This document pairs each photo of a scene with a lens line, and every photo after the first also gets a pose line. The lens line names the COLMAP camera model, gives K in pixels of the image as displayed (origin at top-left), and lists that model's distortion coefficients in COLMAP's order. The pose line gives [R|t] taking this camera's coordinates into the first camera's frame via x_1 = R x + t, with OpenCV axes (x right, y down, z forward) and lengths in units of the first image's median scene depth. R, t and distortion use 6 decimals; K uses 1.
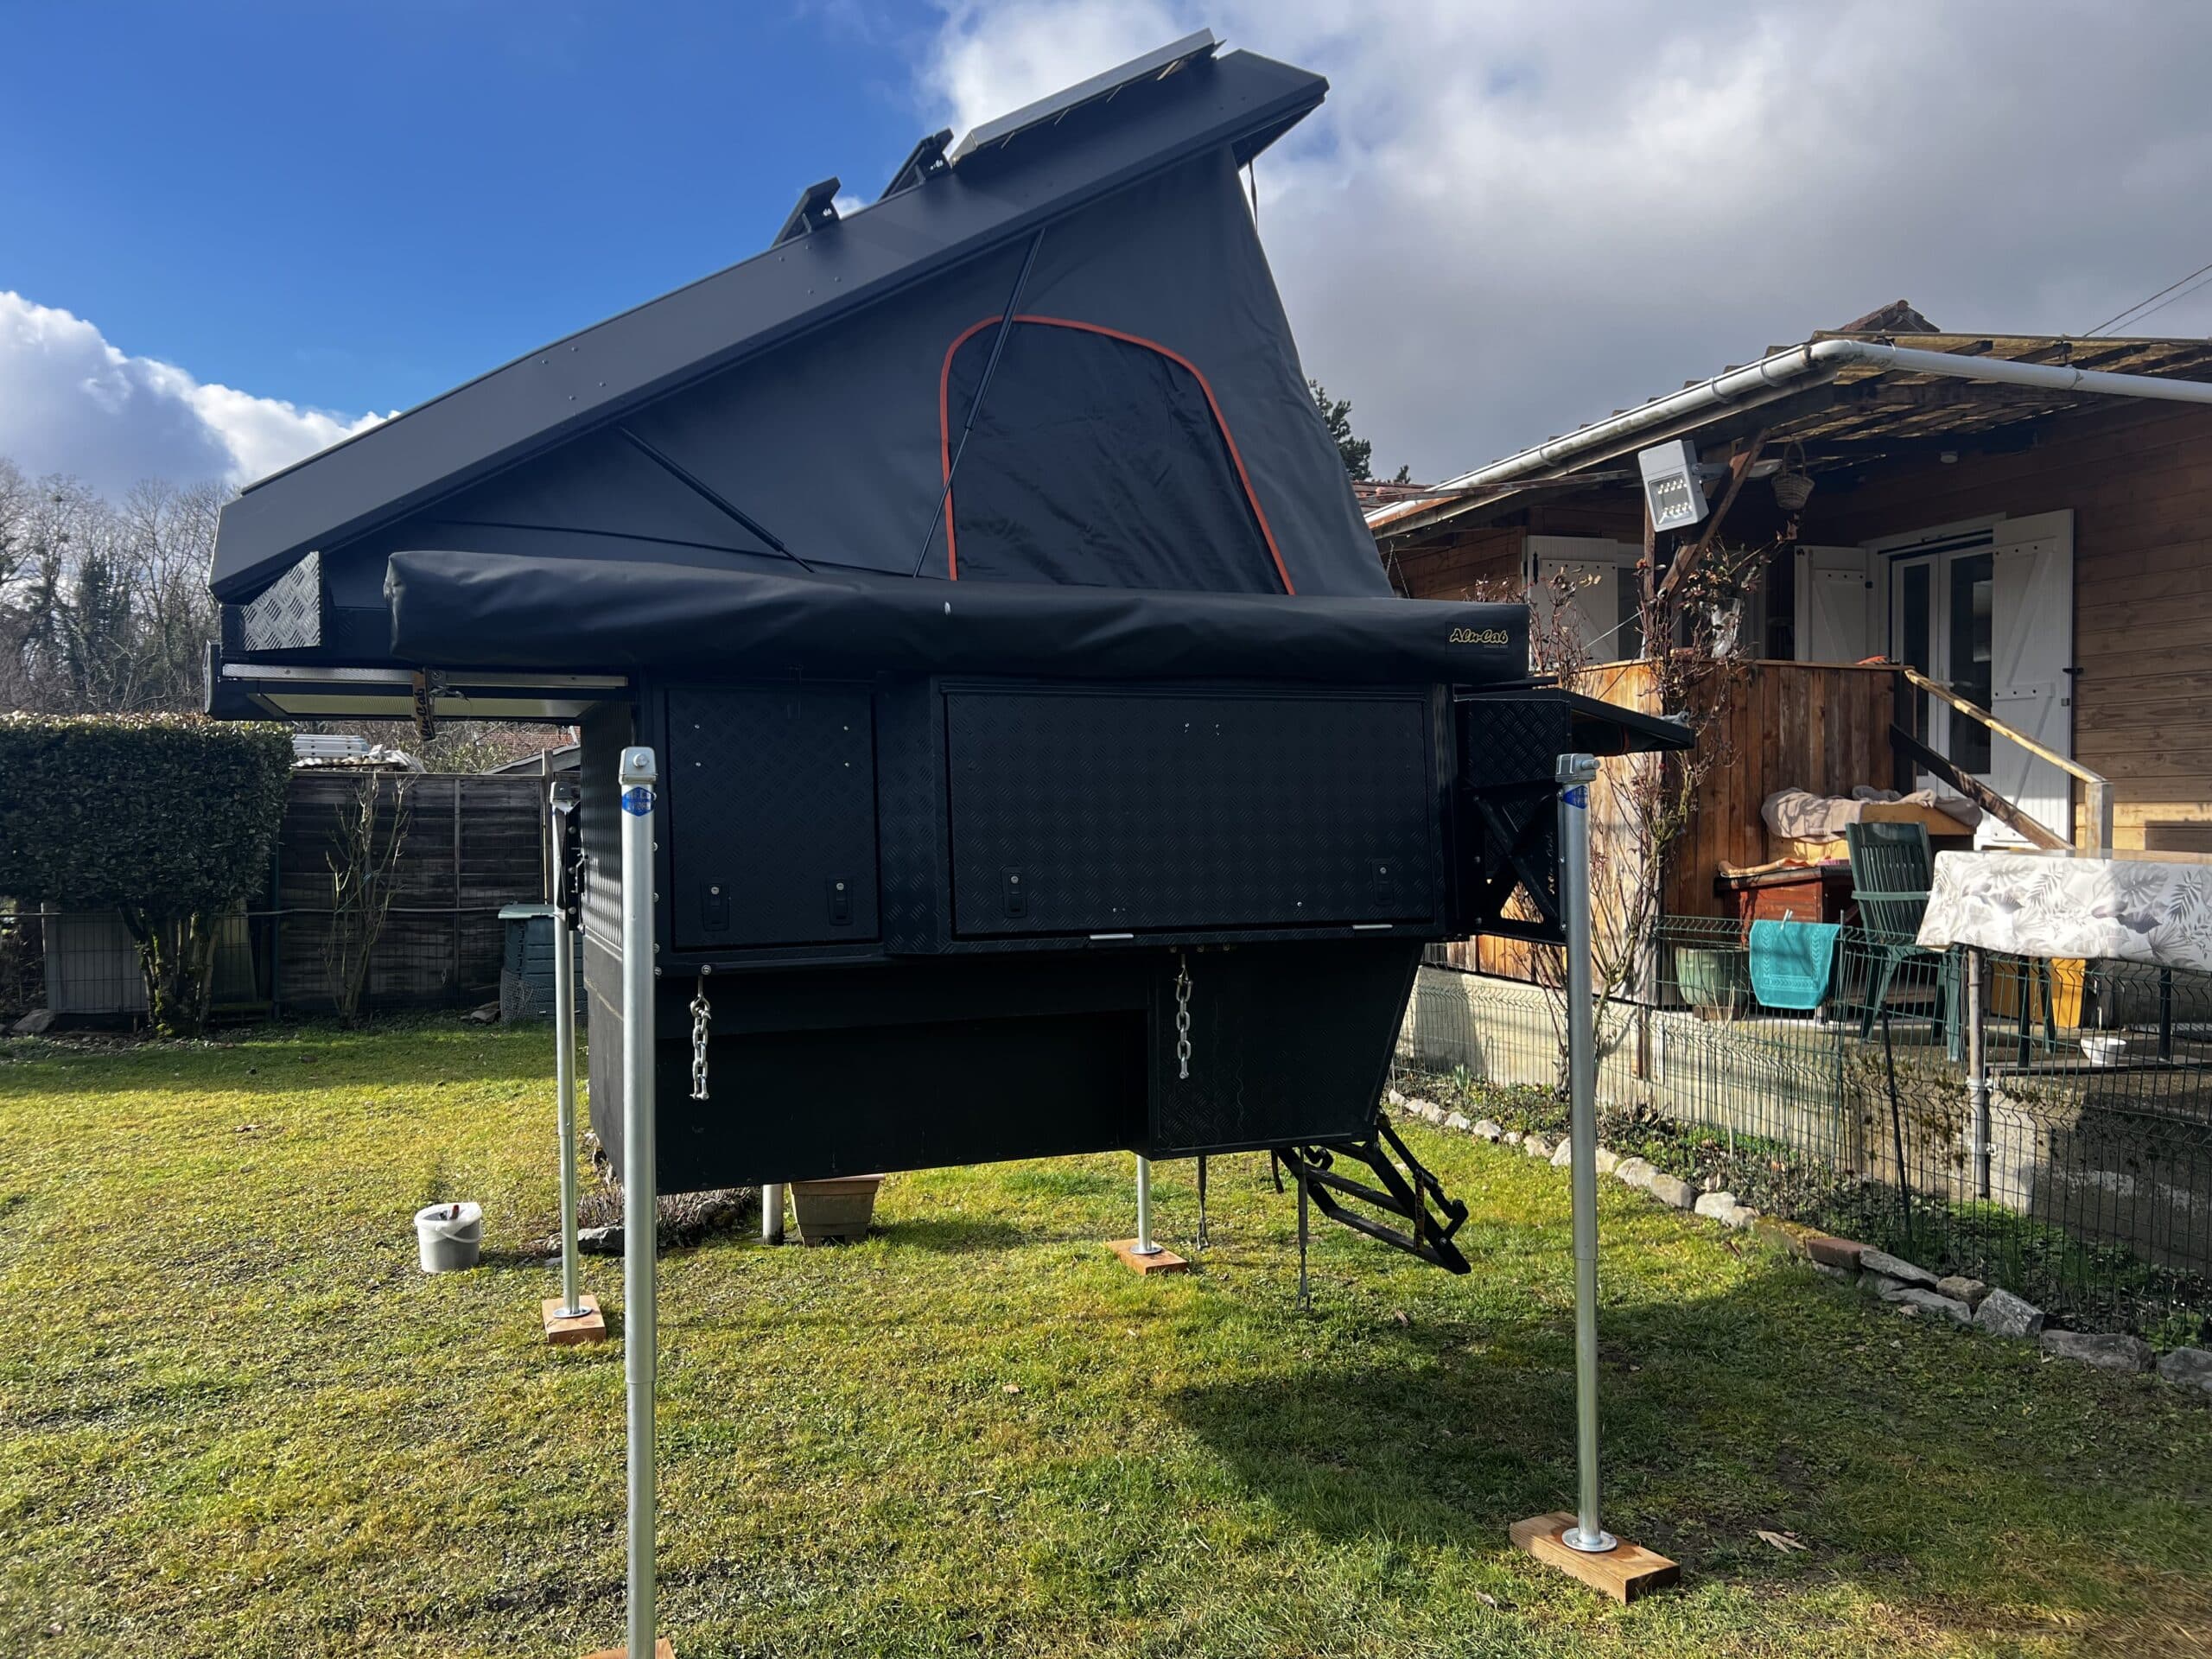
lens RADIAL K [[1673.2, 0, 1106.0], [0, 1673.2, 829.5], [0, 0, 1]] dist [0.093990, -0.112440]
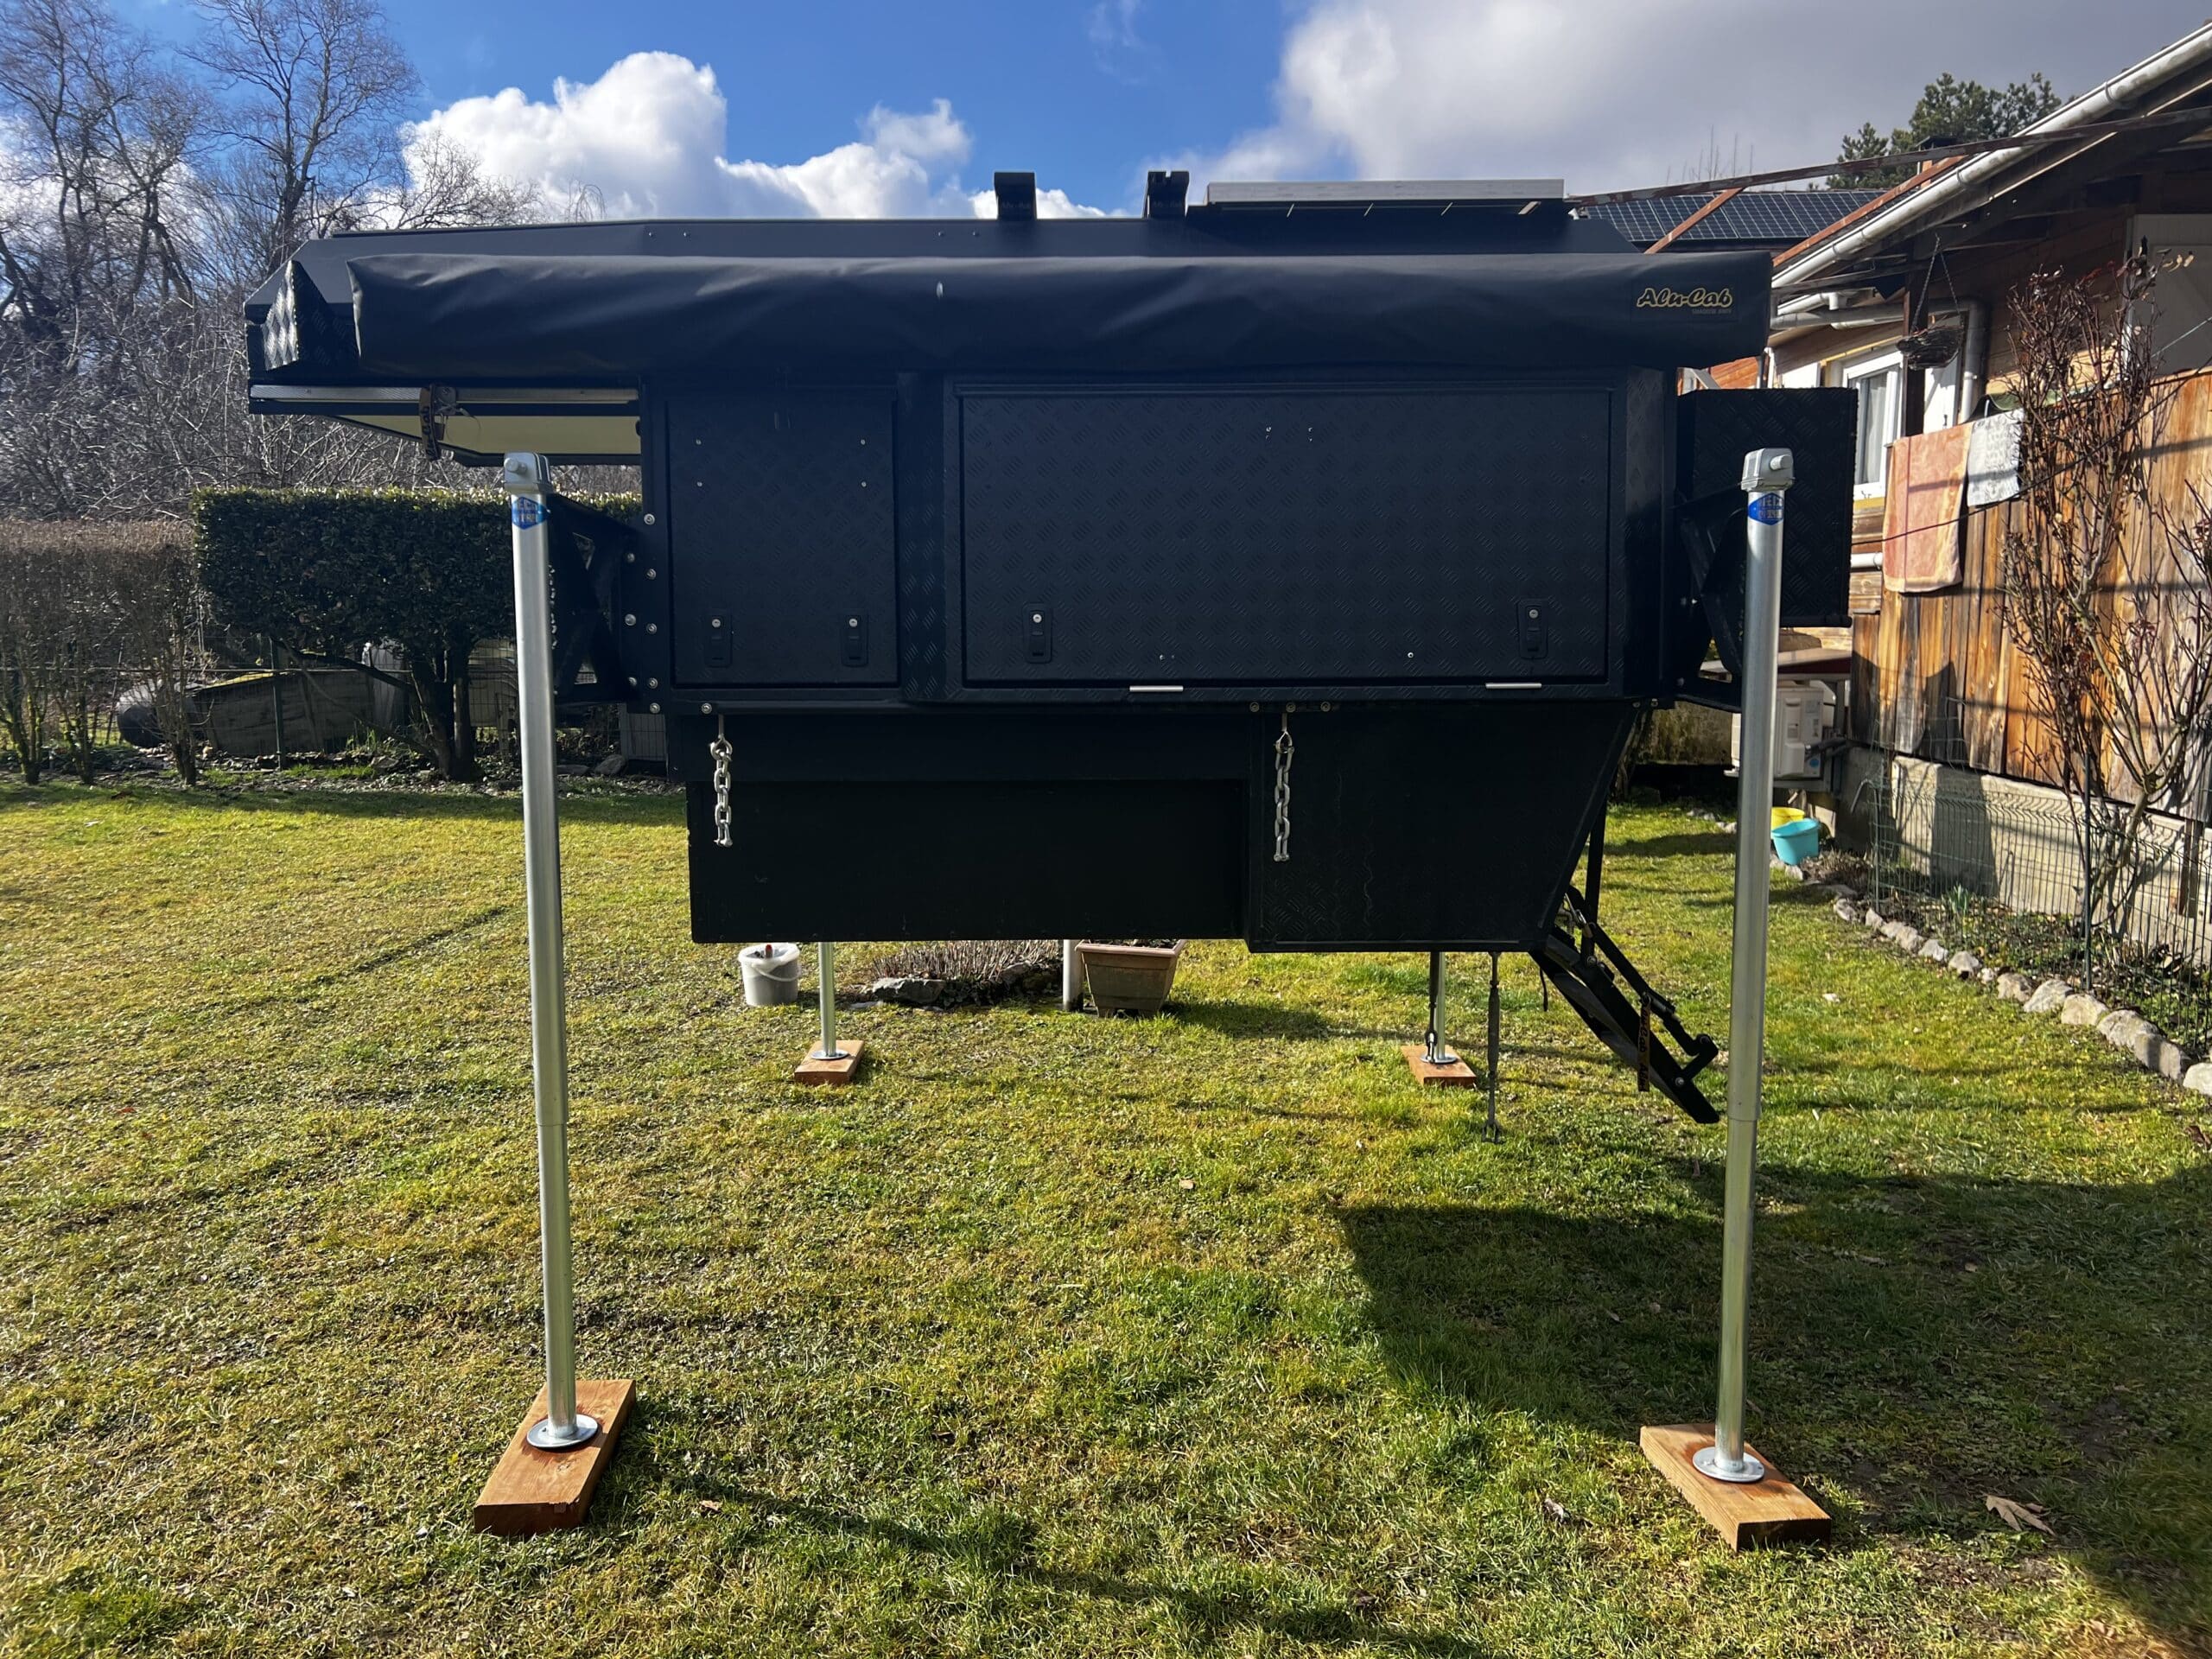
lens RADIAL K [[1630.1, 0, 1251.6], [0, 1630.1, 825.6], [0, 0, 1]] dist [0.107512, -0.164185]
pose [[0.926563, 0.051018, -0.372663, 0.327995], [-0.007252, 0.992998, 0.117911, 0.032540], [0.376069, -0.106549, 0.920445, 0.226804]]
